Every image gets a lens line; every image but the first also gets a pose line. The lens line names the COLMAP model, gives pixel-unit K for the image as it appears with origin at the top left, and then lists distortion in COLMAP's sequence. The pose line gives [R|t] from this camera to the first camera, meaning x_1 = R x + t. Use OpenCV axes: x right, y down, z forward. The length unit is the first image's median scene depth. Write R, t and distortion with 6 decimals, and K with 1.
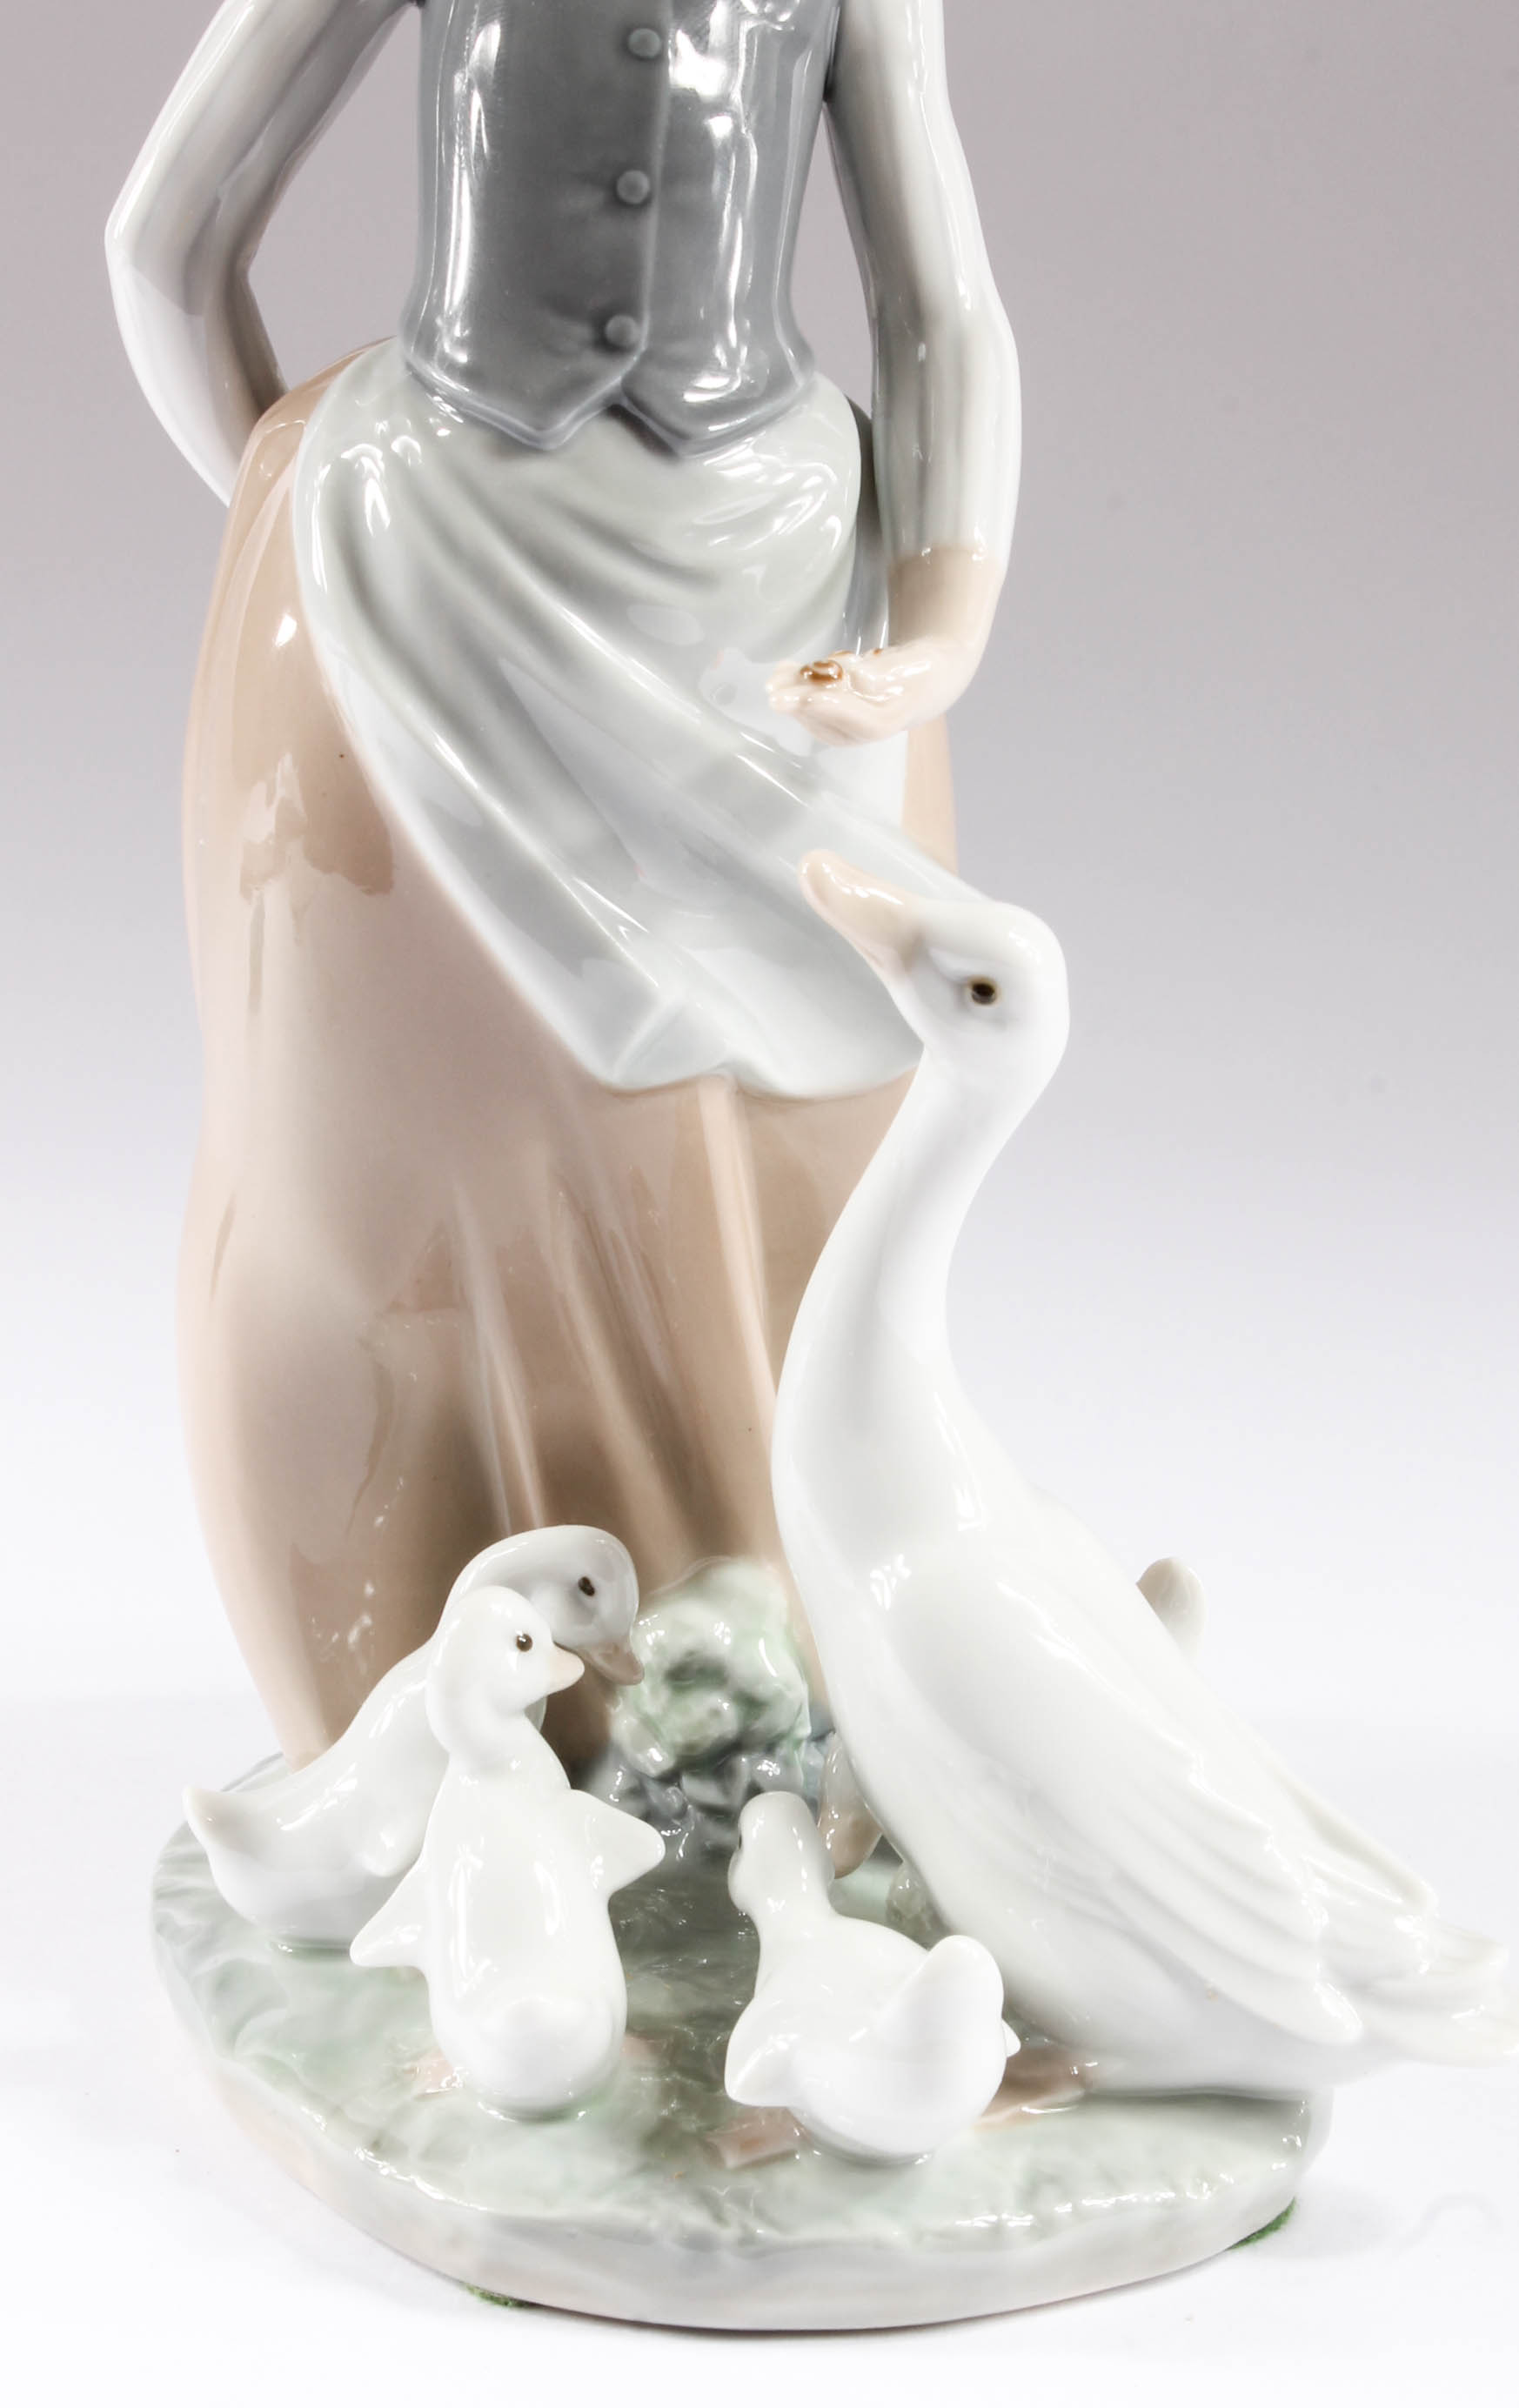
lens RADIAL K [[4904.3, 0, 761.7], [0, 4904.3, 1192.3], [0, 0, 1]] dist [-0.005689, 0.000000]
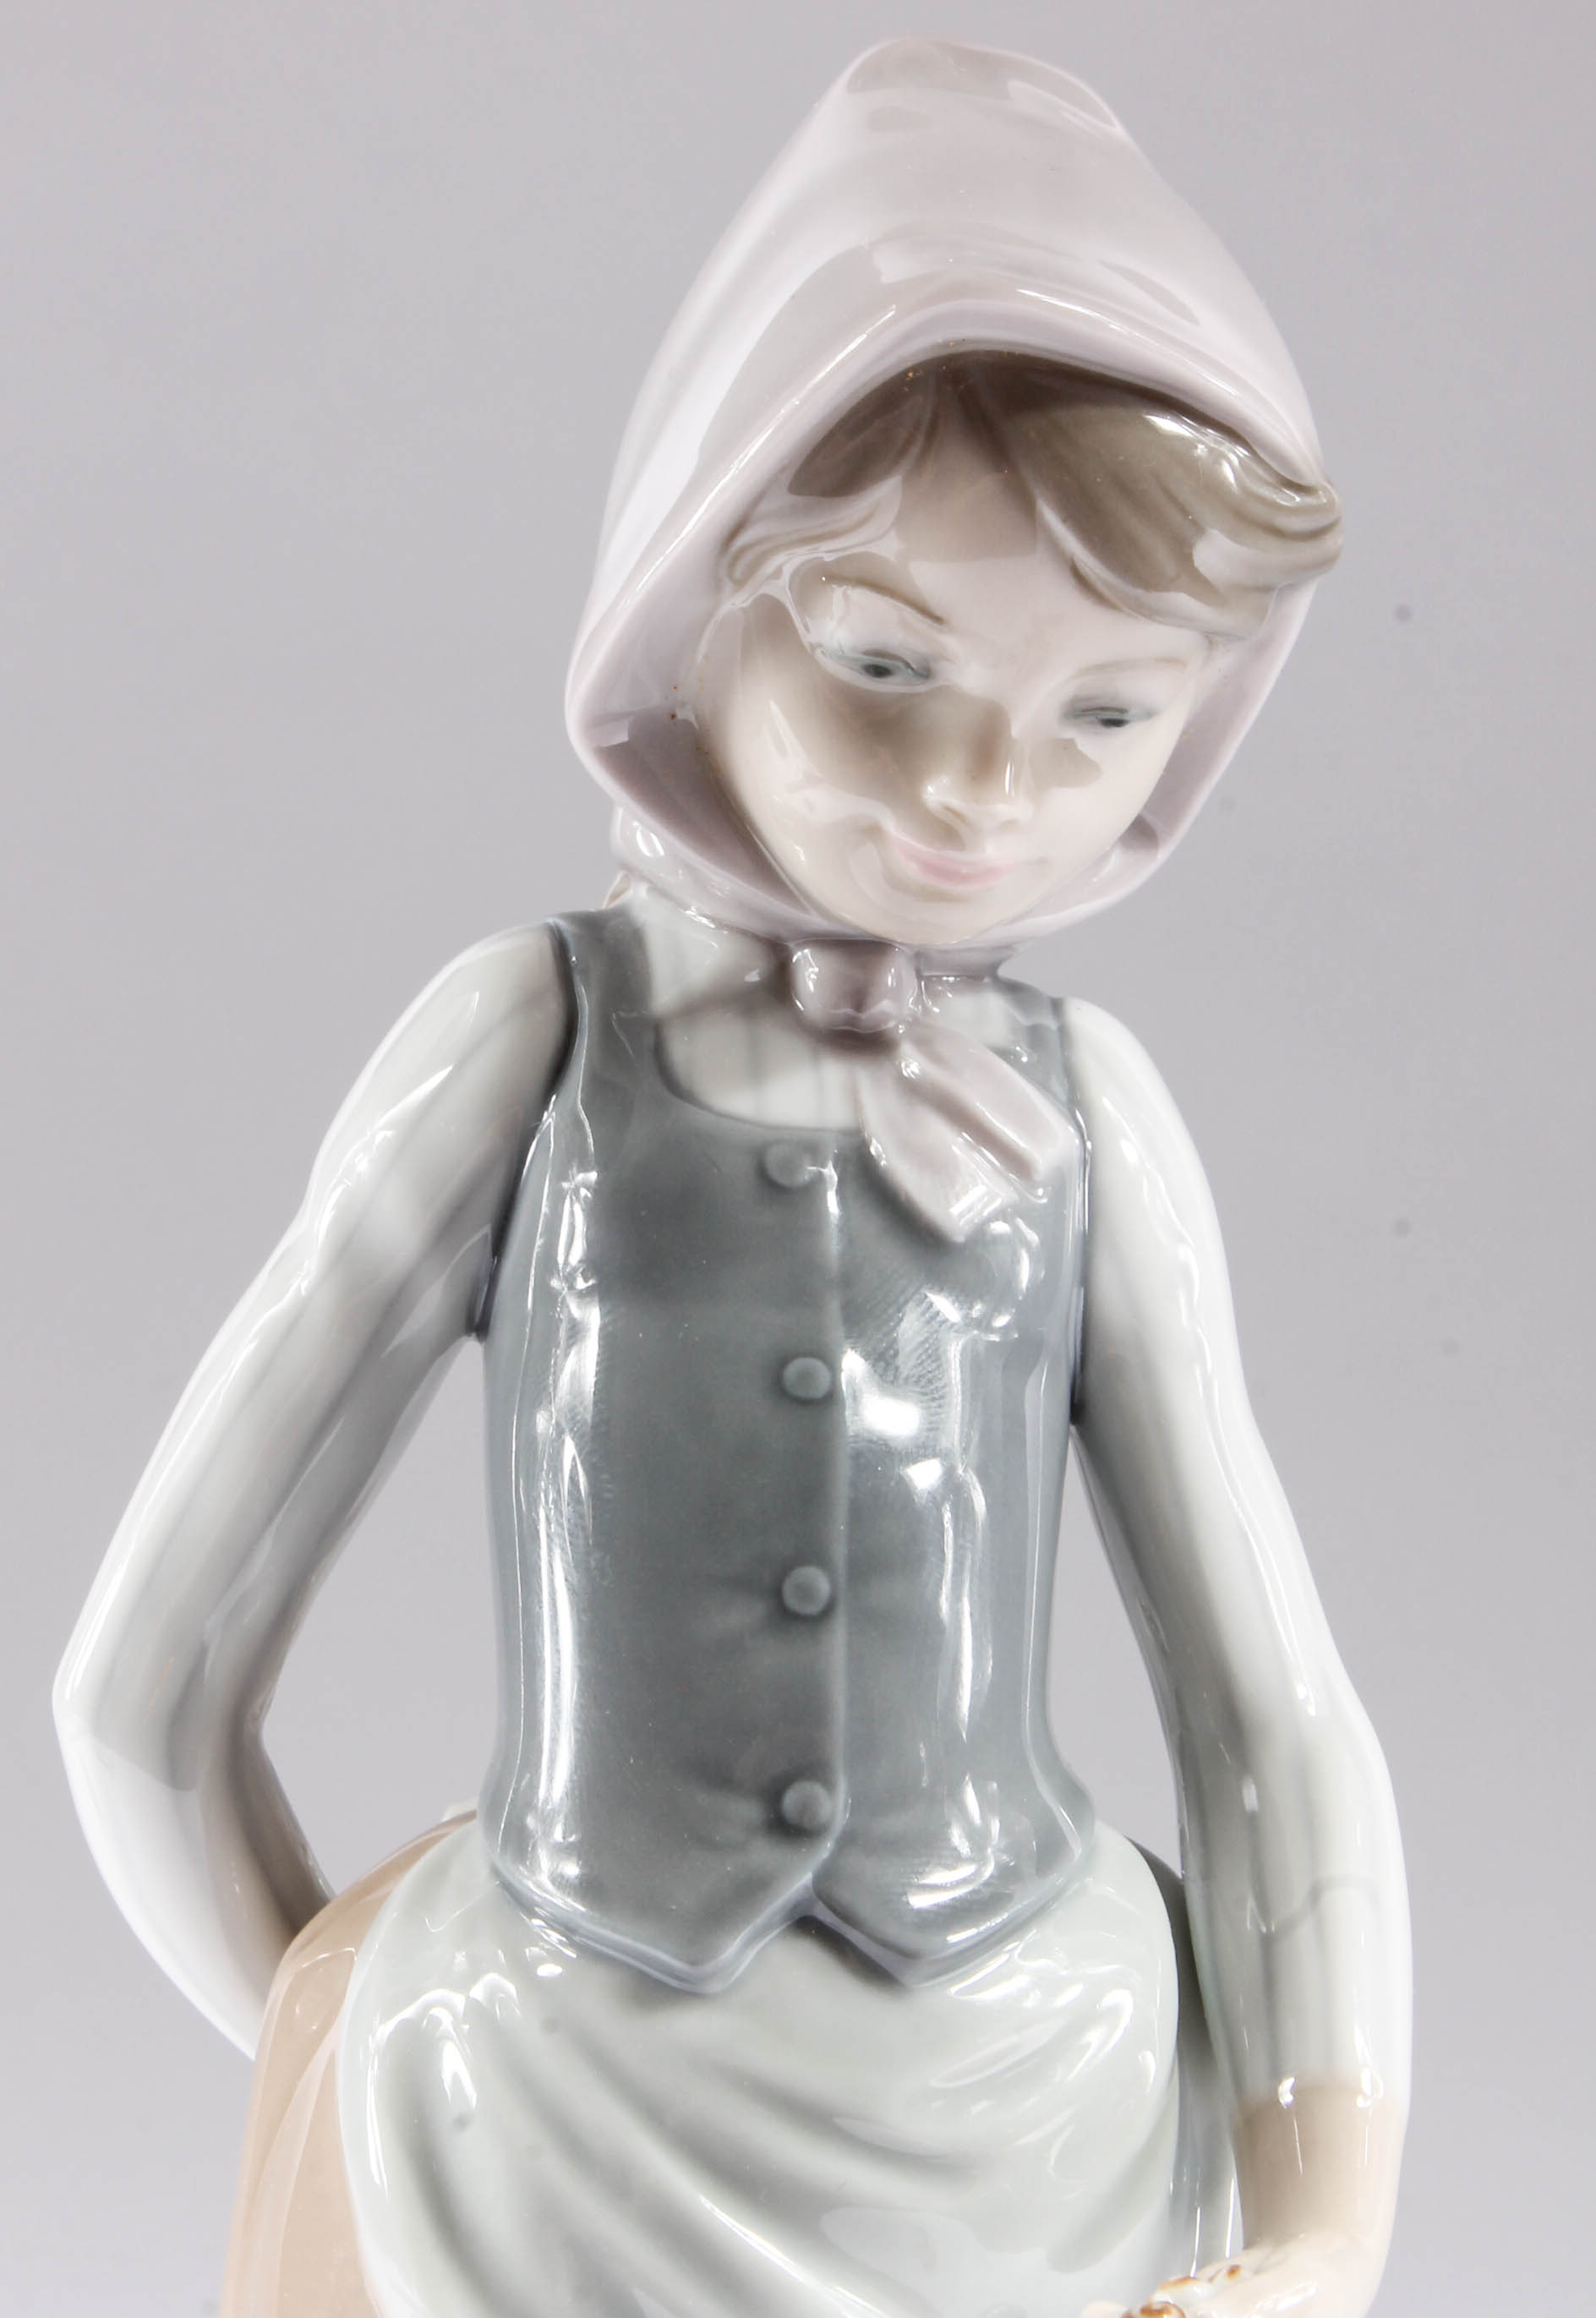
lens RADIAL K [[5615.3, 0, 797.2], [0, 5615.3, 1147.2], [0, 0, 1]] dist [0.064064, 0.000000]
pose [[0.996154, -0.084037, -0.024813, -0.003000], [0.076255, 0.970914, -0.226963, -0.086418], [0.043165, 0.224198, 0.973587, 0.225062]]
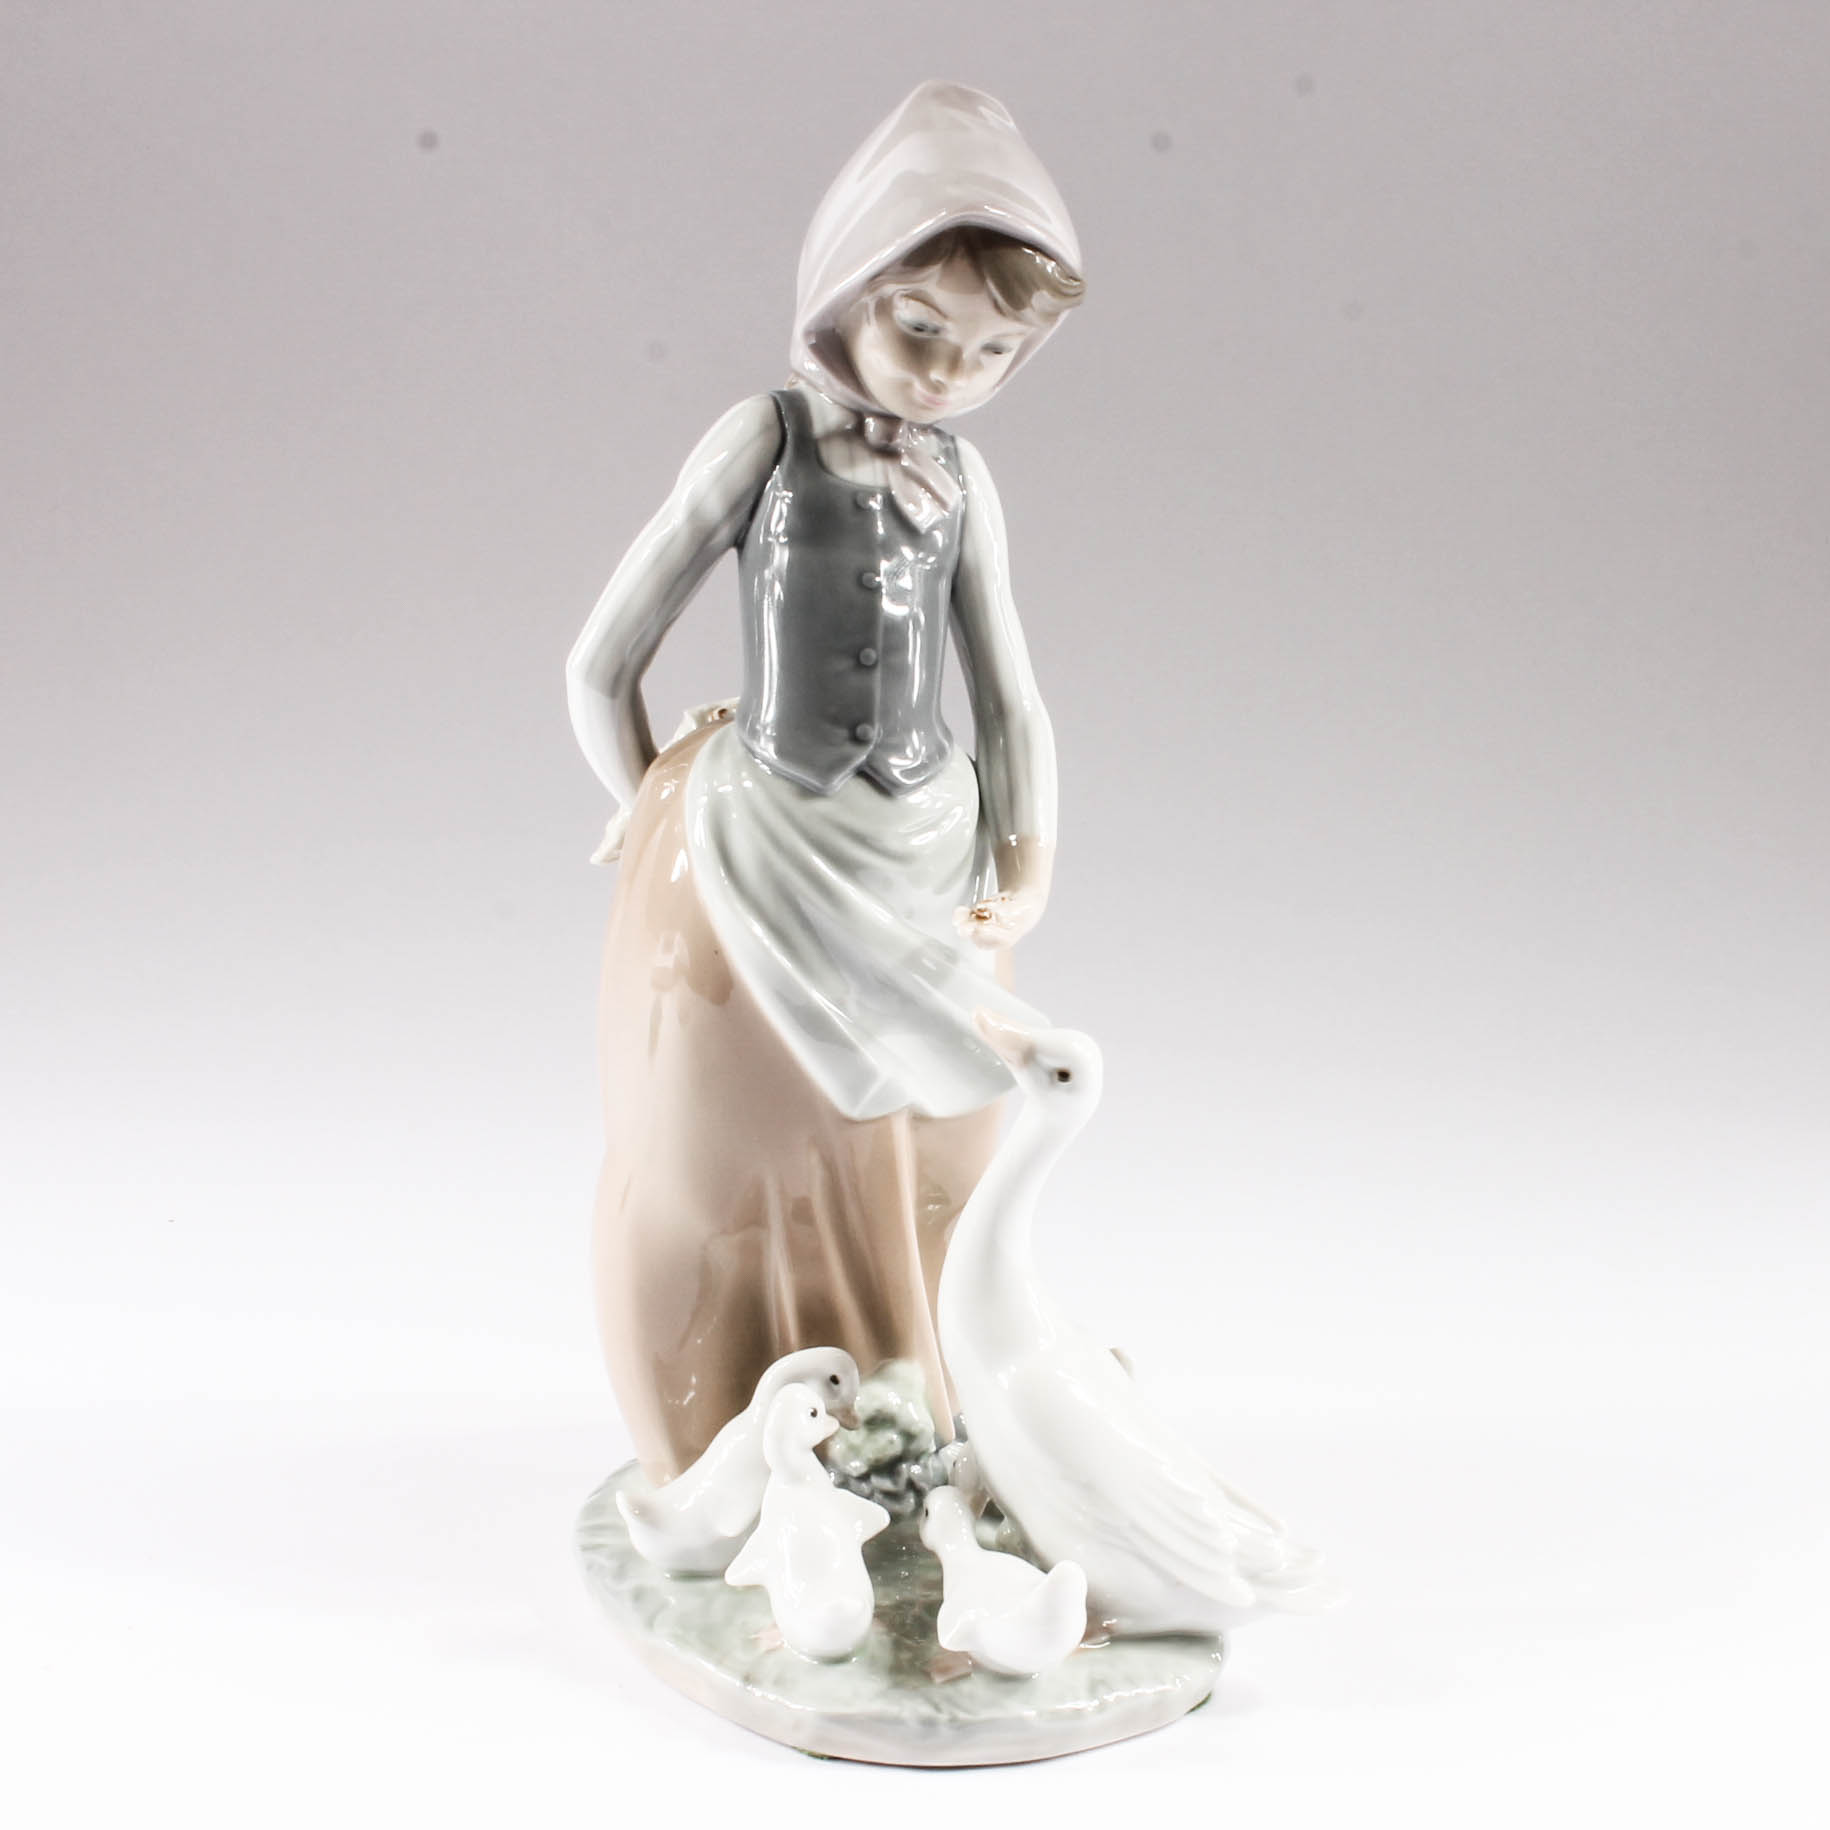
lens RADIAL K [[3482.5, 0, 904.4], [0, 3482.5, 929.1], [0, 0, 1]] dist [-0.069622, 0.000000]
pose [[0.992919, -0.015350, 0.117800, -0.171046], [0.017254, 0.999736, -0.015161, -0.075356], [-0.117536, 0.017086, 0.992922, -0.351083]]
